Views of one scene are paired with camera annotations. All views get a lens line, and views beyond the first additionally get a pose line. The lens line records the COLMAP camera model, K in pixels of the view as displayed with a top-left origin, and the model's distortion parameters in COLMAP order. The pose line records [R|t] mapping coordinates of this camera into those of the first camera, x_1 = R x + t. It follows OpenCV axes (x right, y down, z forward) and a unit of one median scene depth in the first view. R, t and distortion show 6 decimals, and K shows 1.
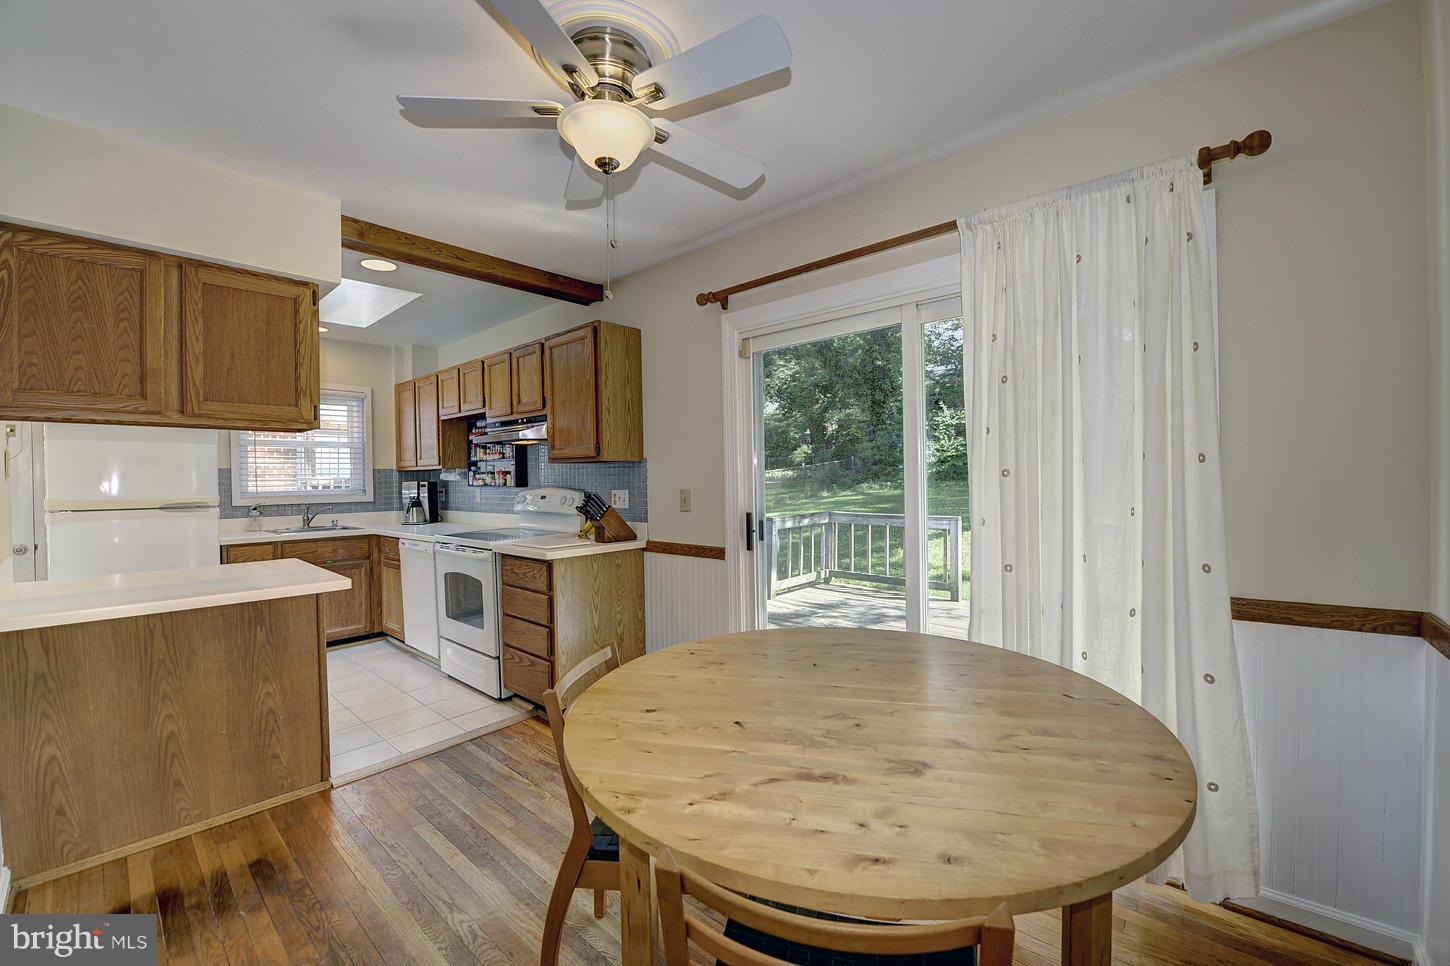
lens RADIAL K [[581.4, 0, 727.9], [0, 581.4, 478.7], [0, 0, 1]] dist [-0.012289, 0.000124]
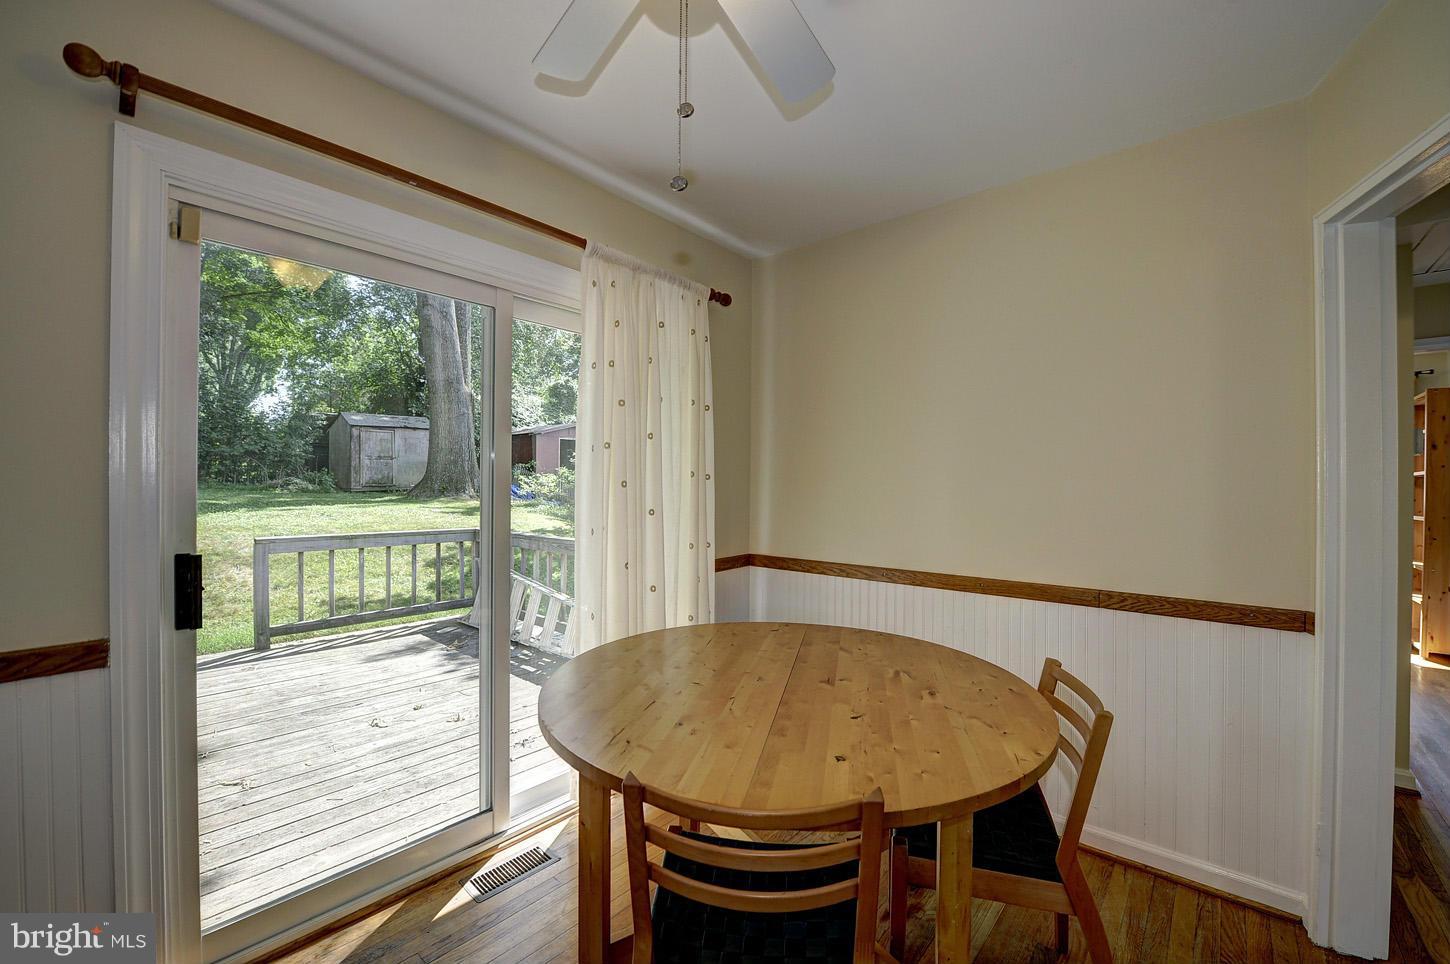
lens RADIAL K [[581.2, 0, 728.7], [0, 581.2, 478.5], [0, 0, 1]] dist [-0.021951, -0.000336]
pose [[-0.011976, 0.025813, 0.999595, -0.290701], [-0.000958, 0.999666, -0.025827, 0.004347], [-0.999928, -0.001267, -0.011947, 0.346284]]
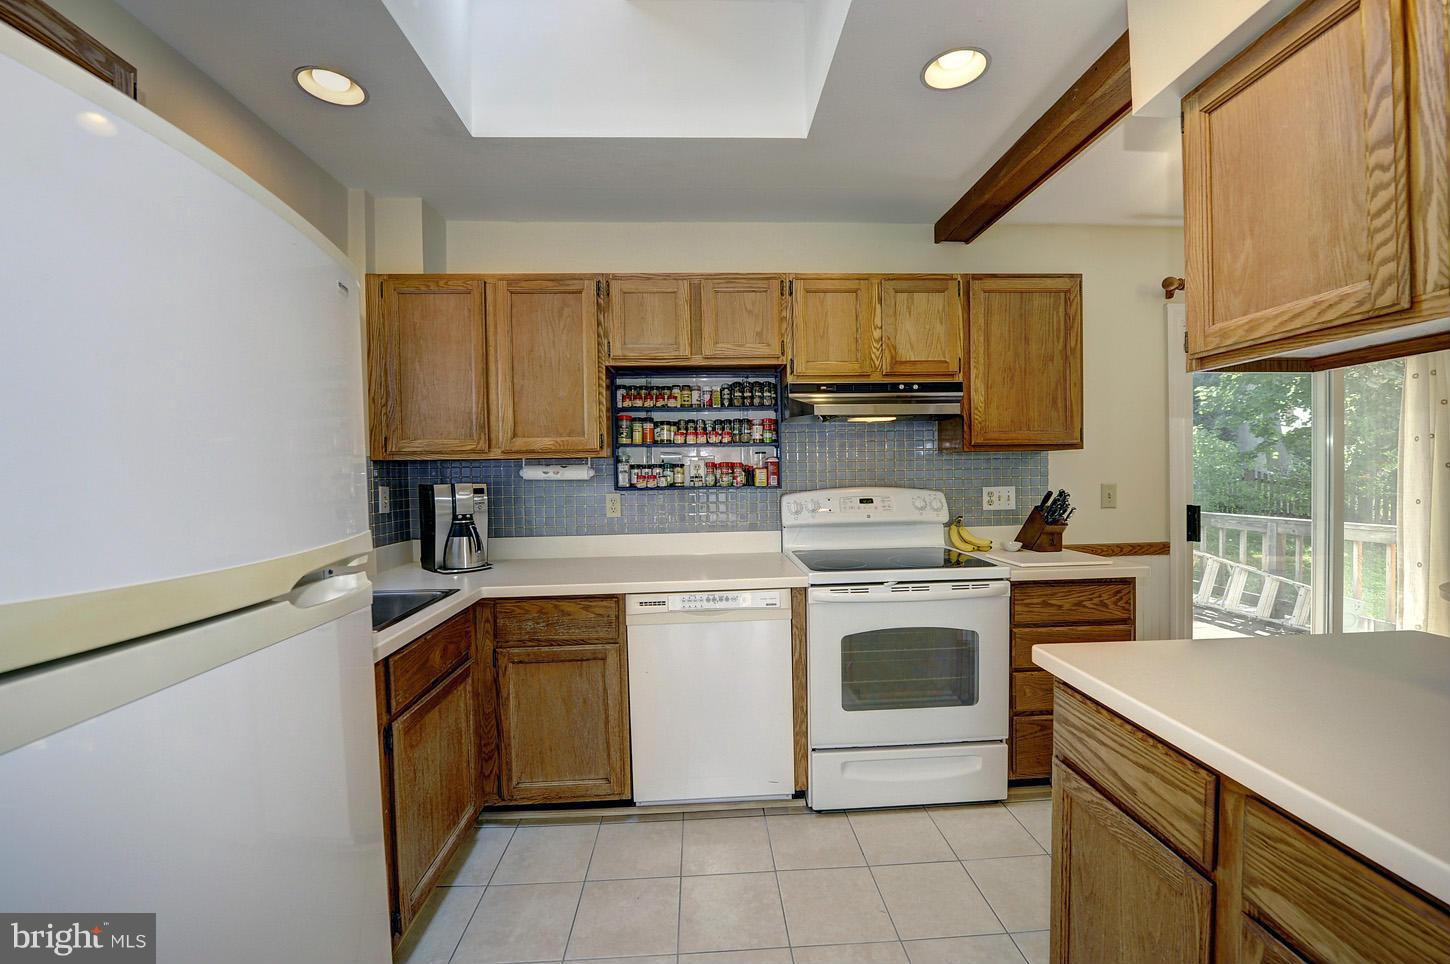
lens RADIAL K [[576.0, 0, 729.9], [0, 576.0, 482.0], [0, 0, 1]] dist [-0.021350, -0.000112]
pose [[0.713578, -0.007561, 0.700535, -0.784836], [0.009196, 0.999957, 0.001426, 0.006046], [-0.700516, 0.005425, 0.713617, 0.542584]]
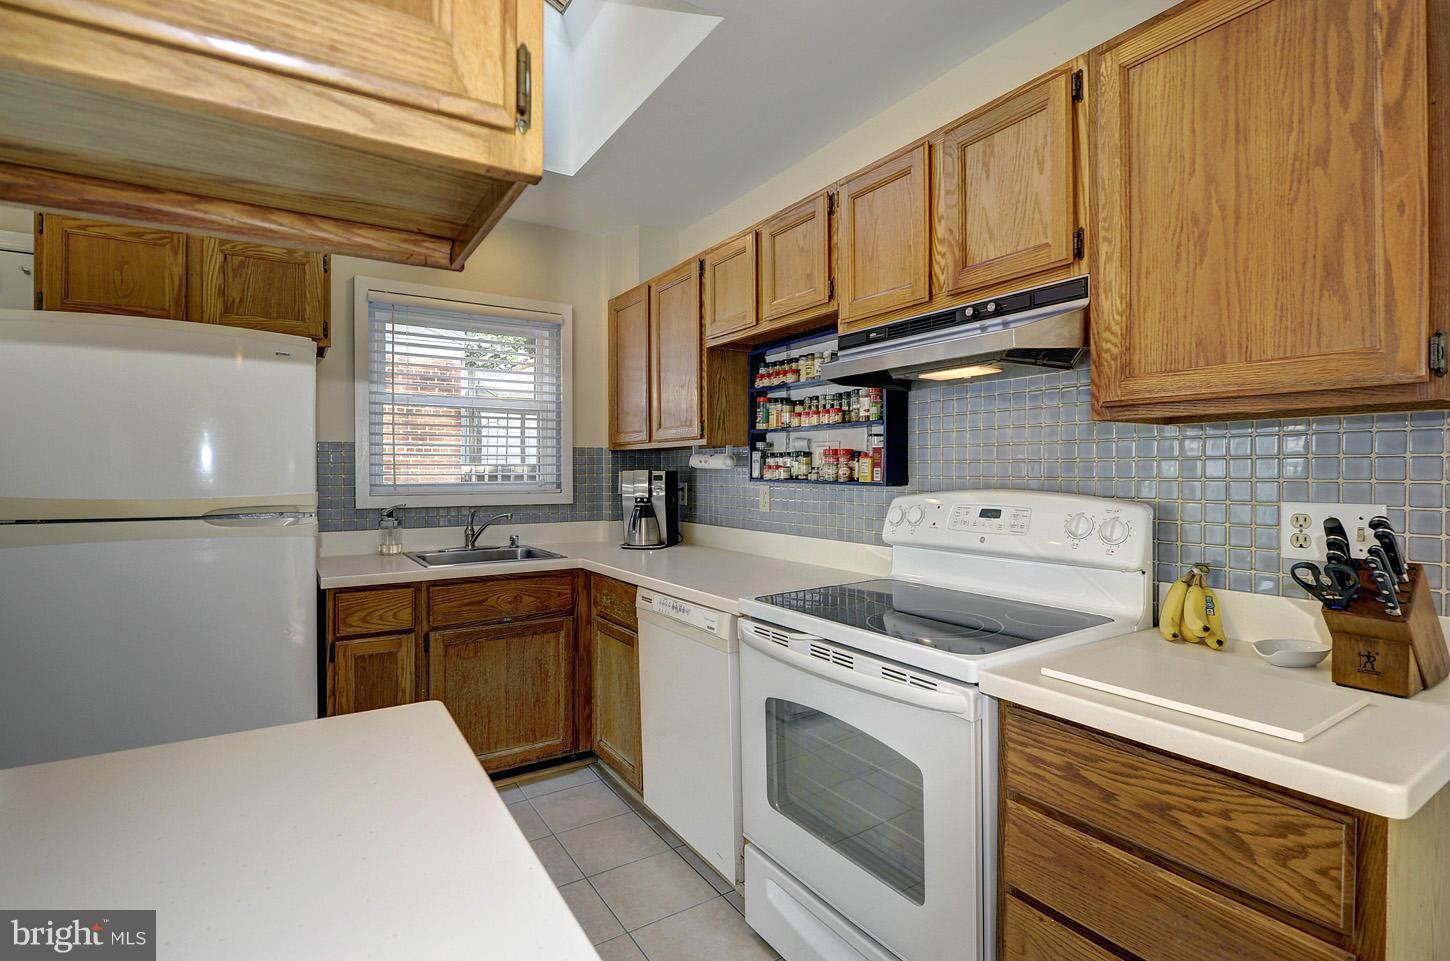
lens RADIAL K [[692.8, 0, 726.7], [0, 692.8, 474.9], [0, 0, 1]] dist [-0.011339, -0.000514]
pose [[0.962180, 0.016756, -0.271899, -0.314001], [-0.015808, 0.999859, 0.005675, 0.004903], [0.271955, -0.001162, 0.962309, 0.428295]]
